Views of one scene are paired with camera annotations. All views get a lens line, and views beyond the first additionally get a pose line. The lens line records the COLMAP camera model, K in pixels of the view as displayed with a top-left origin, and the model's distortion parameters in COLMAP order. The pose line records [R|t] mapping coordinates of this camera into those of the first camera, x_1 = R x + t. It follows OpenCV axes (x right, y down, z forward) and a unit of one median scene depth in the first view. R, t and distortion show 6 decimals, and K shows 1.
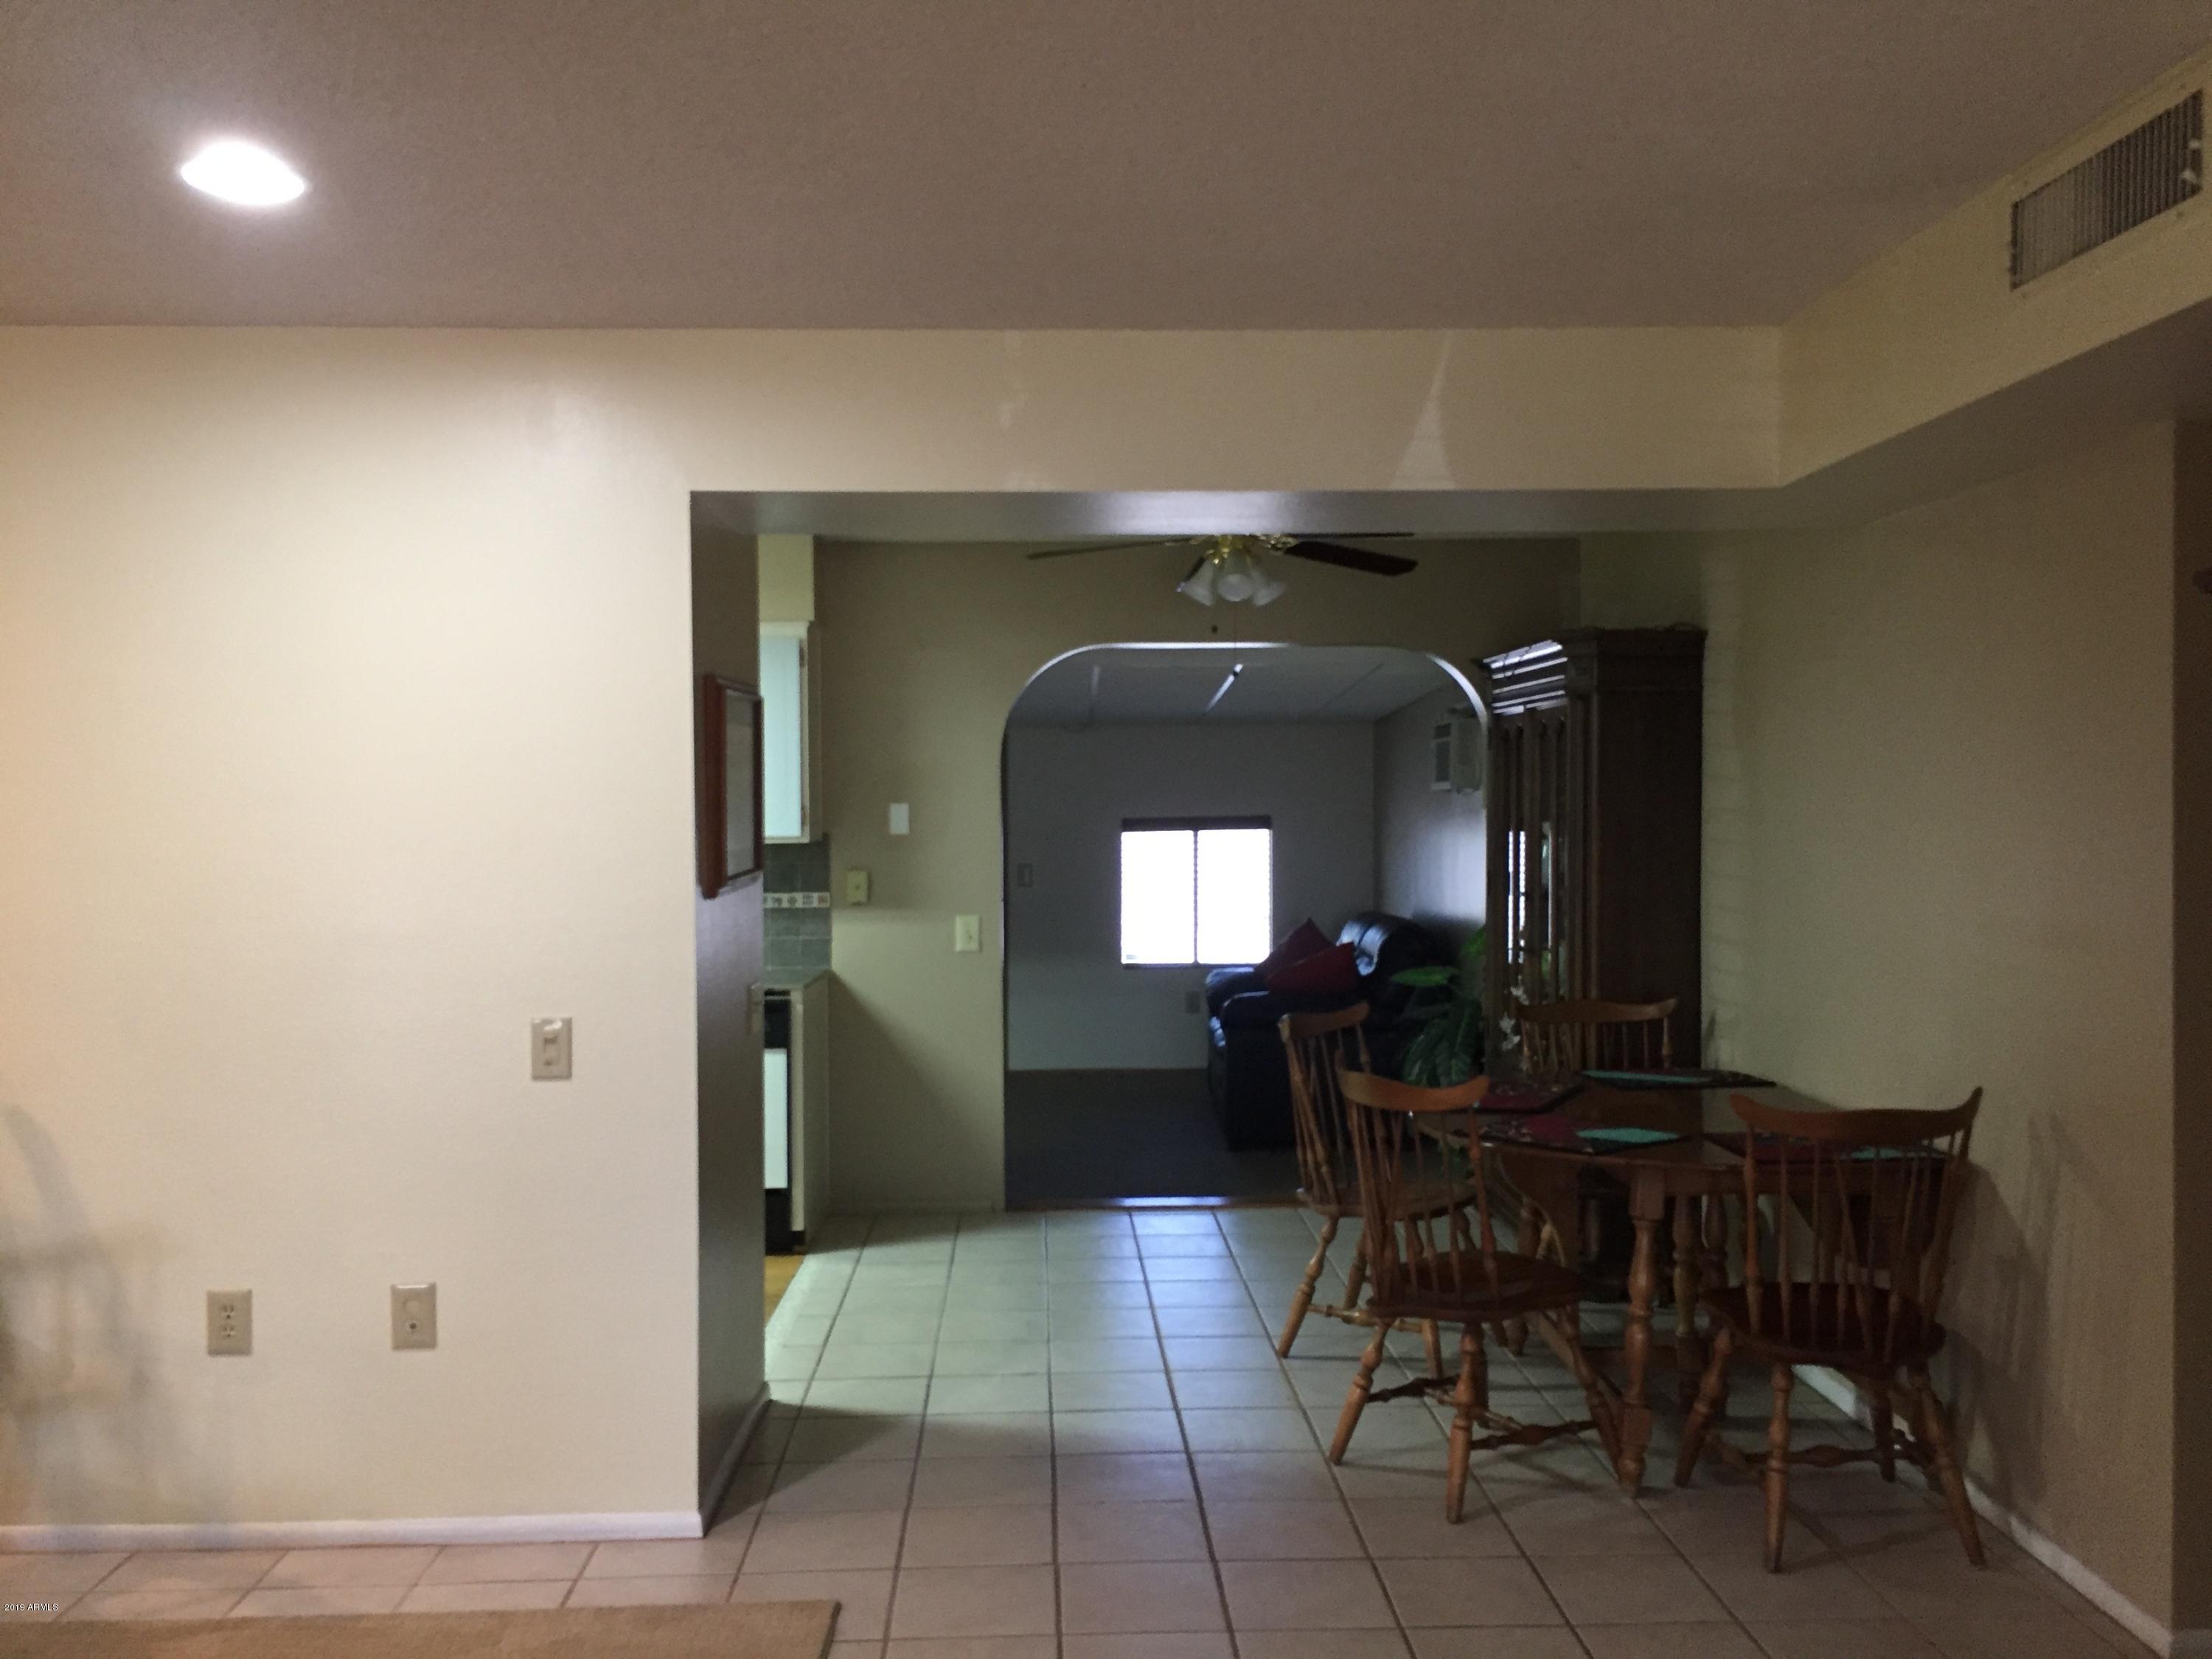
lens RADIAL K [[1861.3, 0, 1108.7], [0, 1861.3, 774.7], [0, 0, 1]] dist [0.001738, -0.038216]
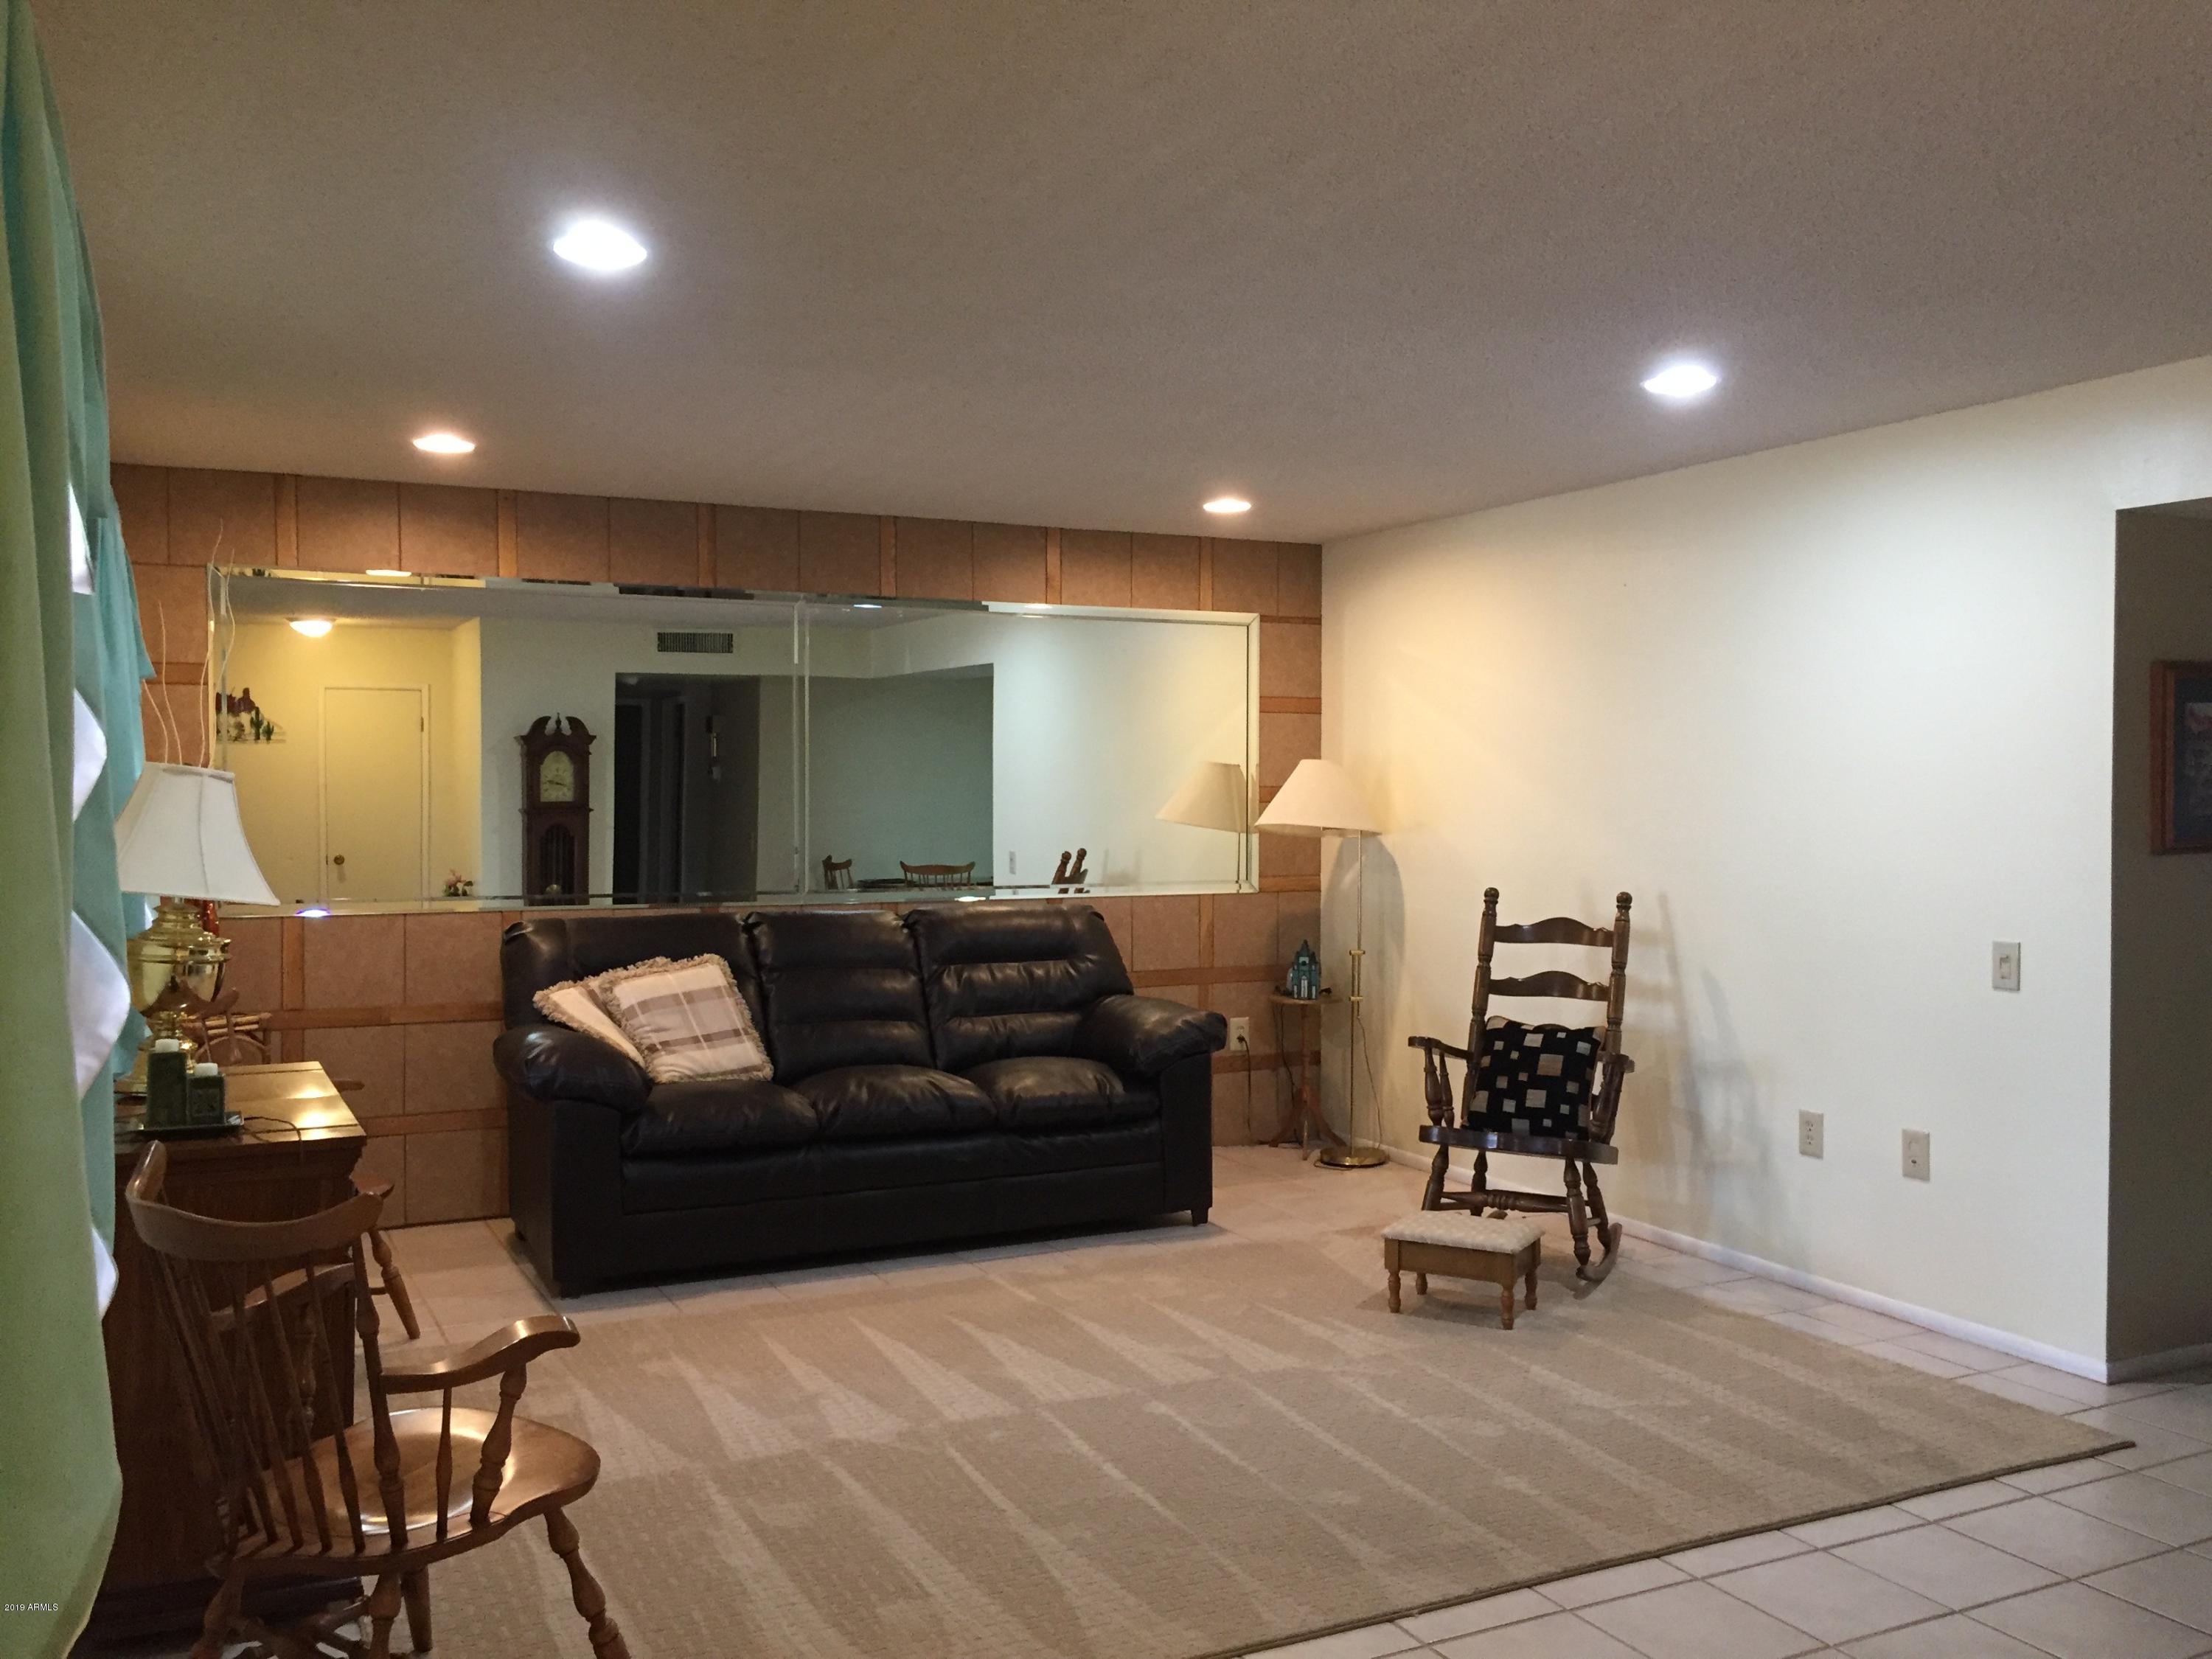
lens RADIAL K [[1875.2, 0, 1106.0], [0, 1875.2, 829.5], [0, 0, 1]] dist [-0.003800, -0.006349]
pose [[0.401648, 0.036777, -0.915055, 0.621663], [0.002225, 0.999151, 0.041134, 0.000353], [0.915792, -0.018557, 0.401225, -0.072863]]
